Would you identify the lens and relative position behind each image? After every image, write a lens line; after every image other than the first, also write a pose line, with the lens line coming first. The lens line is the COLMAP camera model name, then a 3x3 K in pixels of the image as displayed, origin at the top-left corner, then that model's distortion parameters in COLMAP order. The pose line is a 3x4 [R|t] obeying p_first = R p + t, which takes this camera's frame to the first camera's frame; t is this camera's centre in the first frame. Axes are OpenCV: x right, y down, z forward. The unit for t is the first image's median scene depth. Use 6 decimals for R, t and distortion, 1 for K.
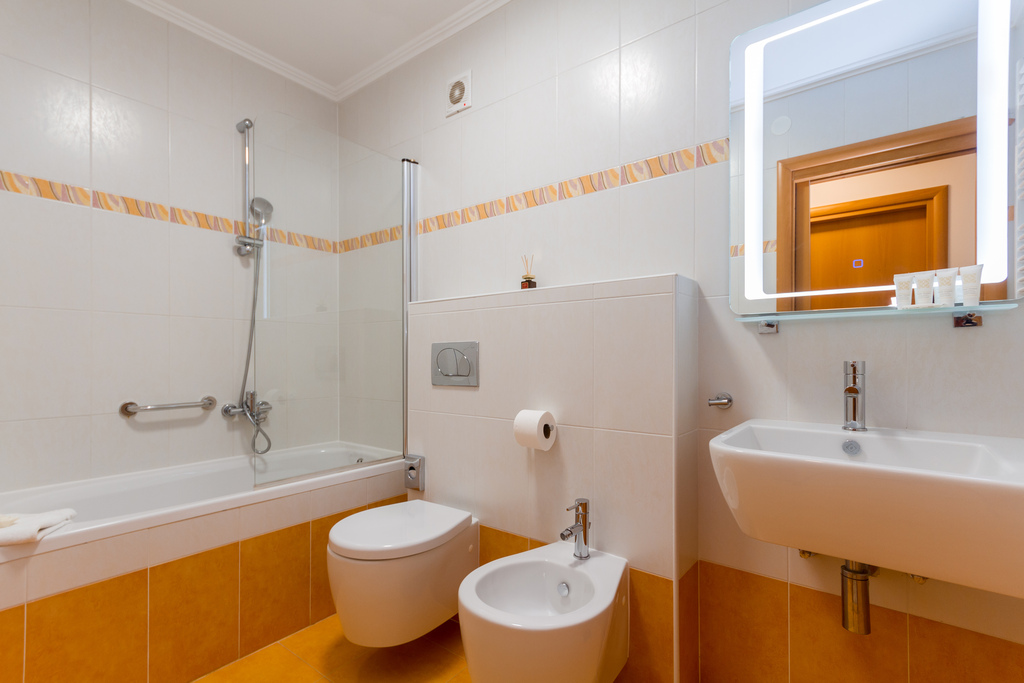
lens RADIAL K [[463.9, 0, 515.8], [0, 463.9, 357.9], [0, 0, 1]] dist [0.005562, 0.000424]
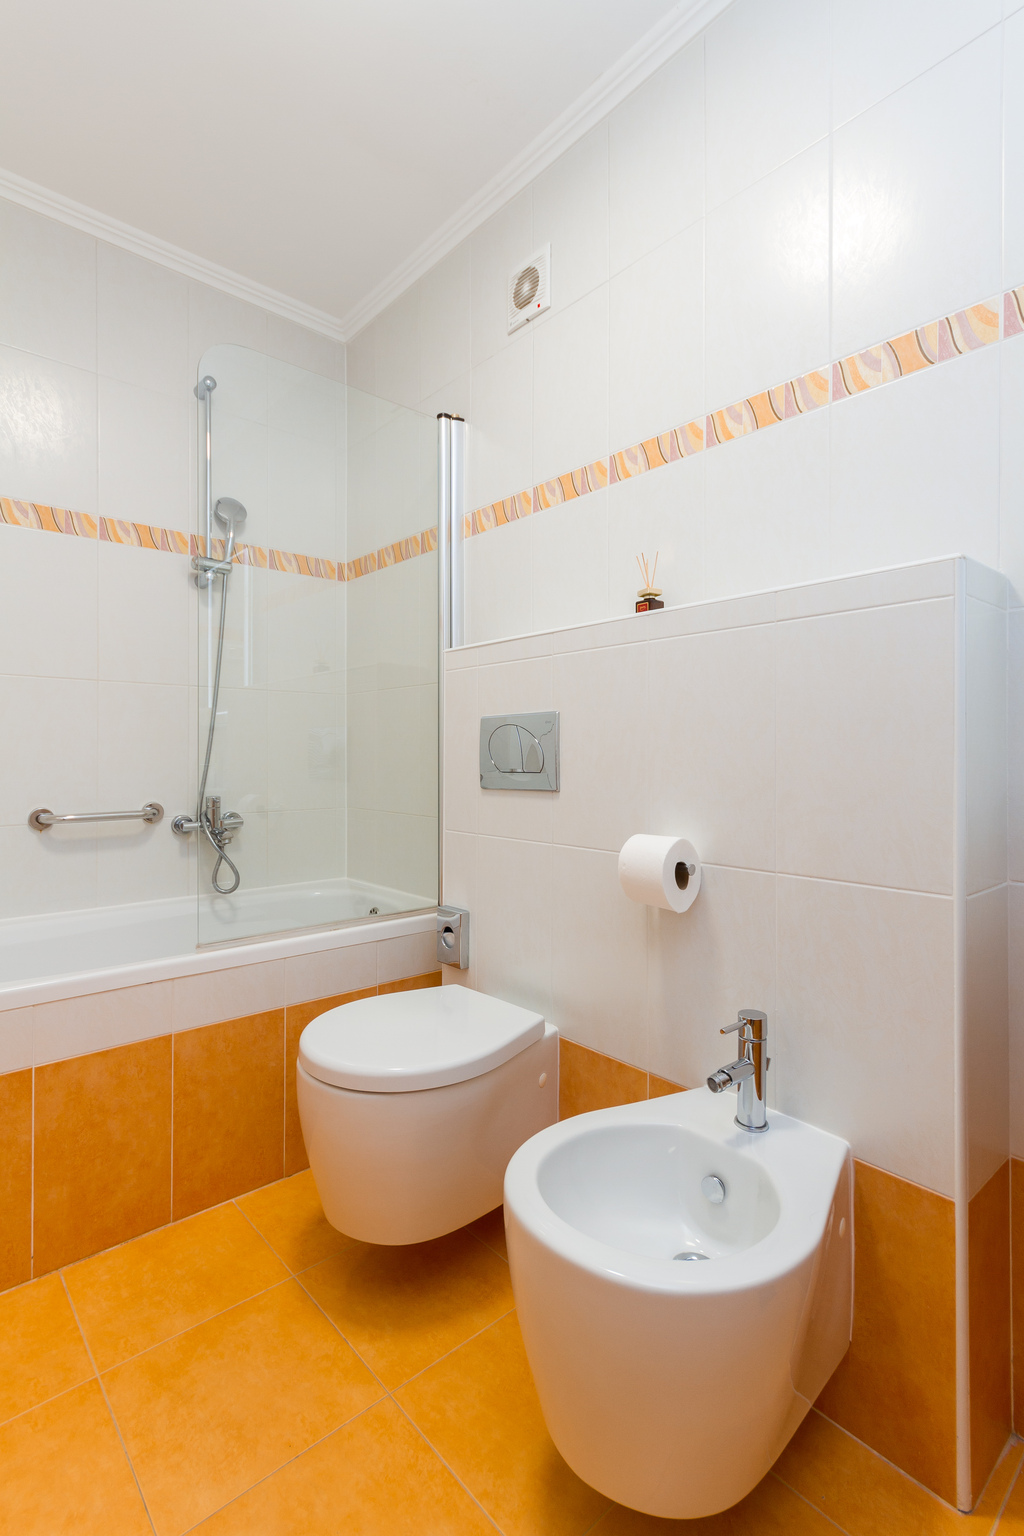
lens RADIAL K [[708.9, 0, 491.5], [0, 708.9, 753.9], [0, 0, 1]] dist [0.005002, 0.000124]
pose [[0.977854, 0.000705, -0.209286, 0.021357], [-0.001364, 0.999995, -0.003006, 0.019647], [0.209283, 0.003225, 0.977850, 0.146875]]
